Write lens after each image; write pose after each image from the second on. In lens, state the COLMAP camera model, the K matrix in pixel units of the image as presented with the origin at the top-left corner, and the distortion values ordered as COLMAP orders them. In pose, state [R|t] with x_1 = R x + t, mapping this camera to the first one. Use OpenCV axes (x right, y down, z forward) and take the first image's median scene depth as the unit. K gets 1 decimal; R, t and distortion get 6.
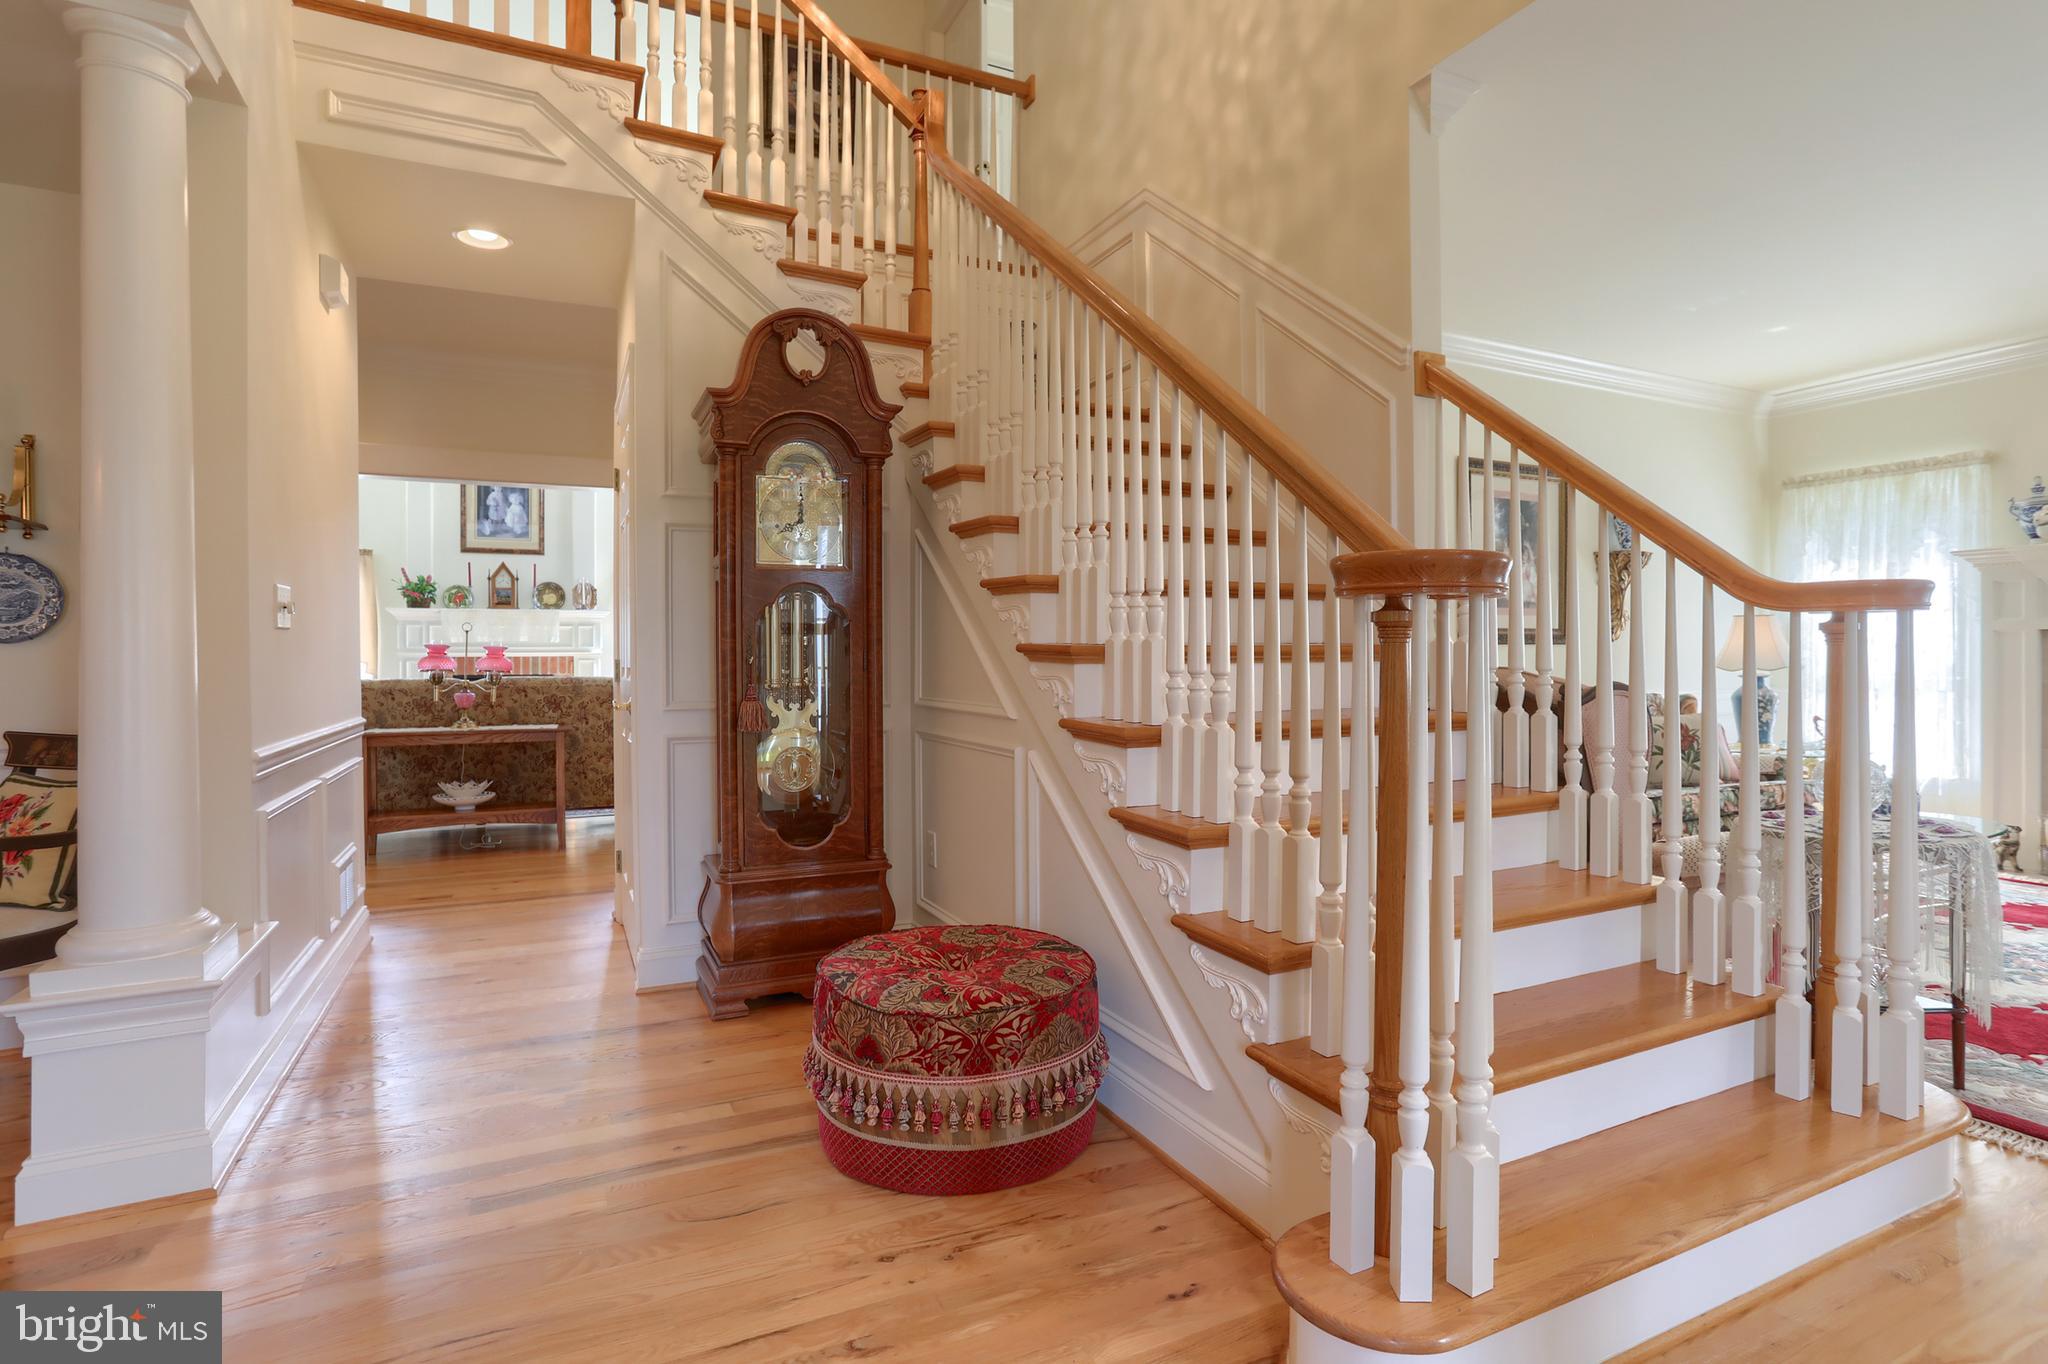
lens RADIAL K [[1006.9, 0, 1025.1], [0, 1006.9, 673.5], [0, 0, 1]] dist [-0.035653, 0.014101]
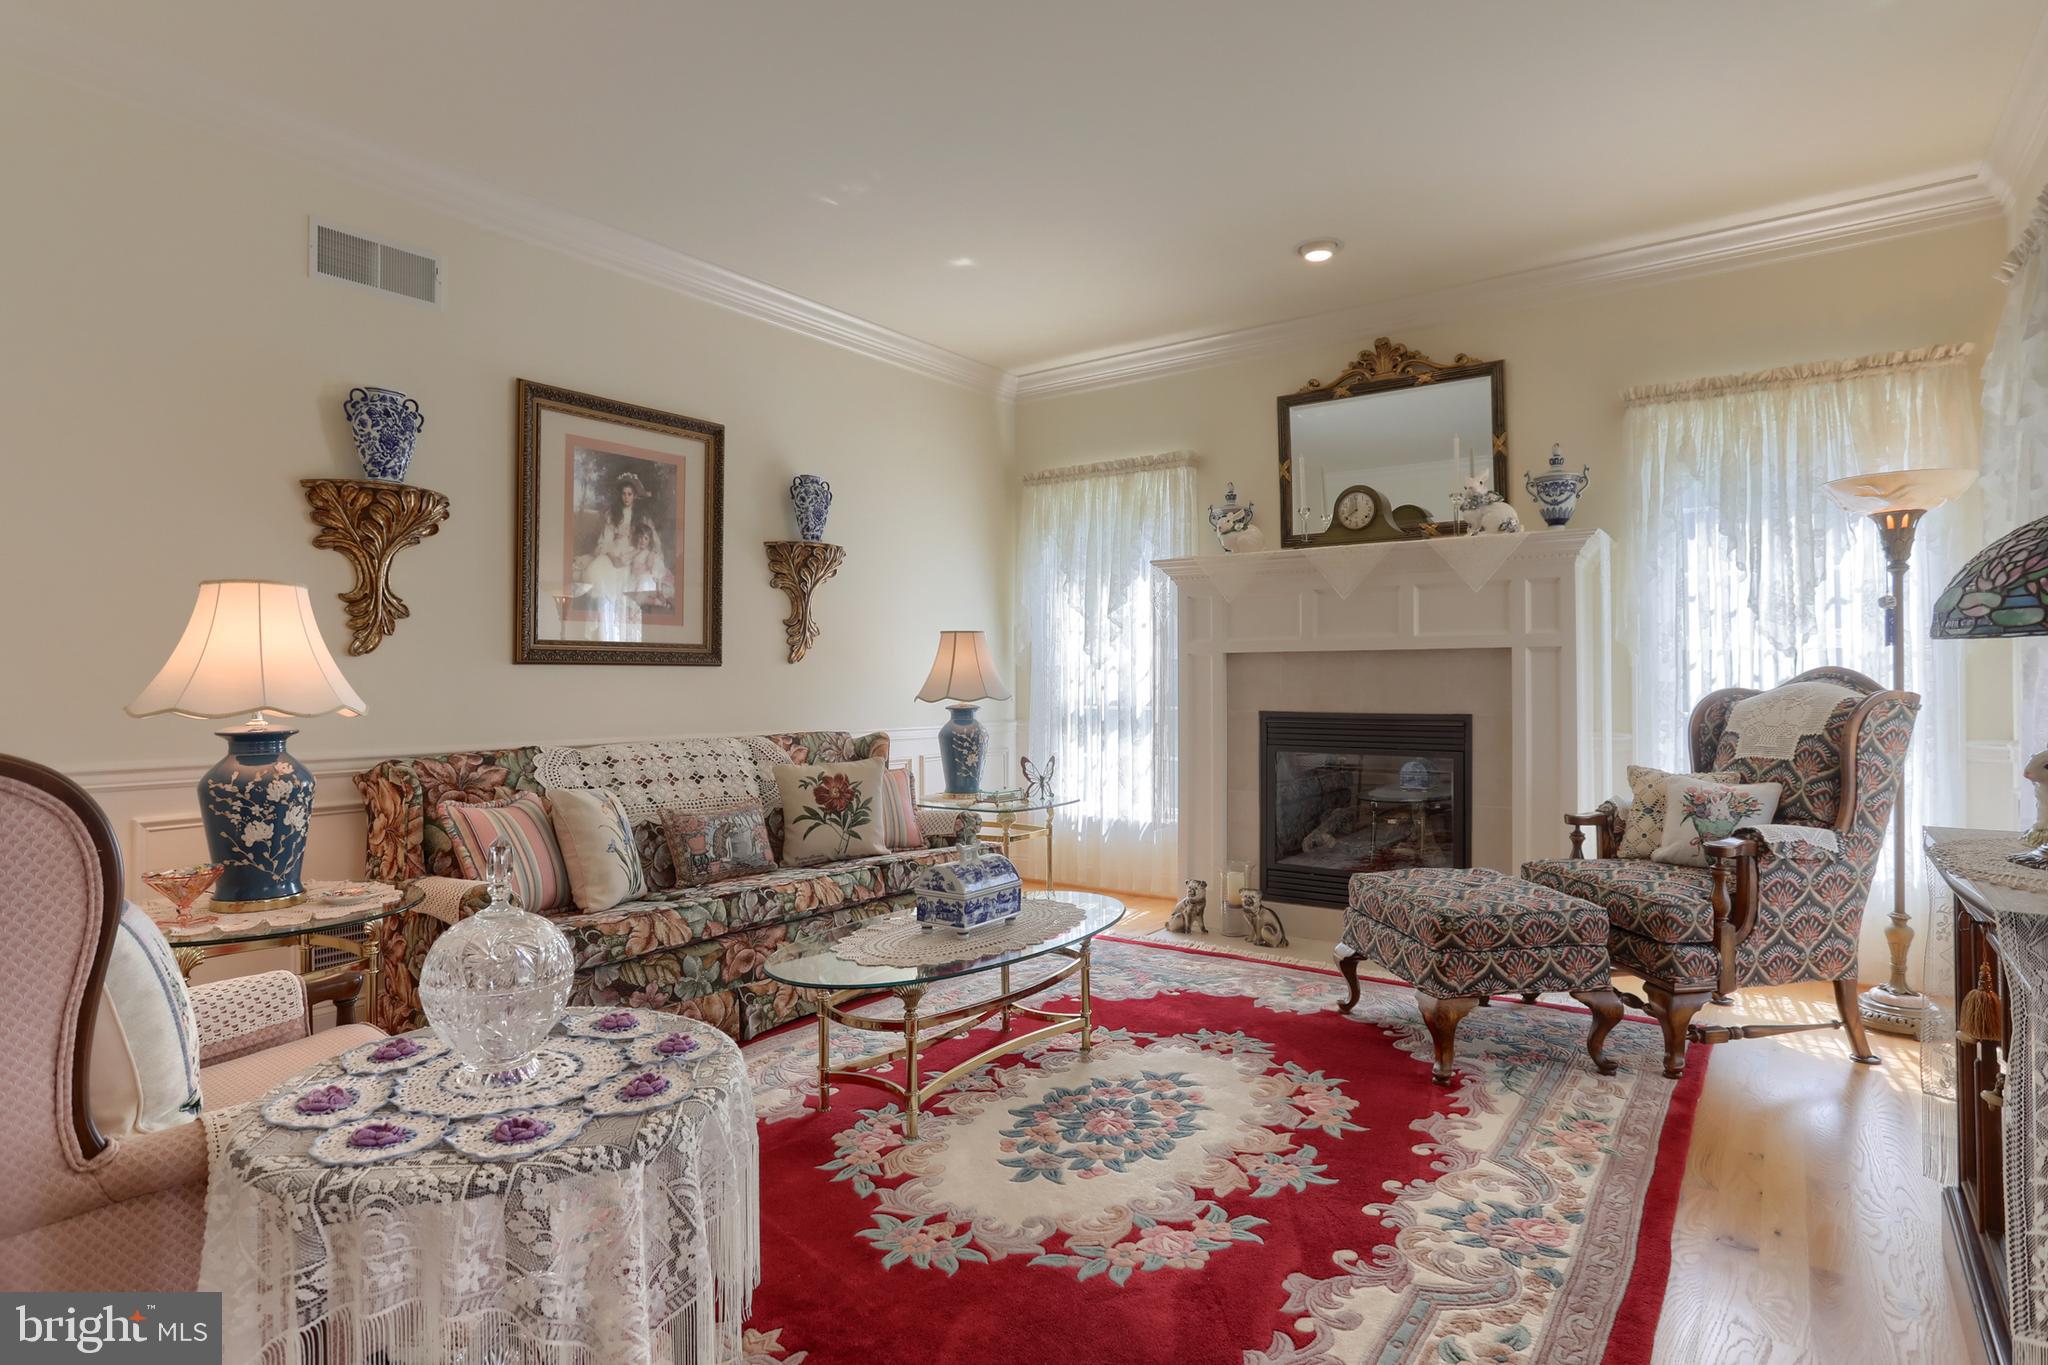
lens RADIAL K [[1060.9, 0, 1027.3], [0, 1060.9, 678.4], [0, 0, 1]] dist [-0.041798, 0.022004]
pose [[0.879398, 0.010523, 0.475971, 0.380271], [0.000303, 0.999743, -0.022662, -0.000285], [-0.476087, 0.020073, 0.879169, 0.227794]]
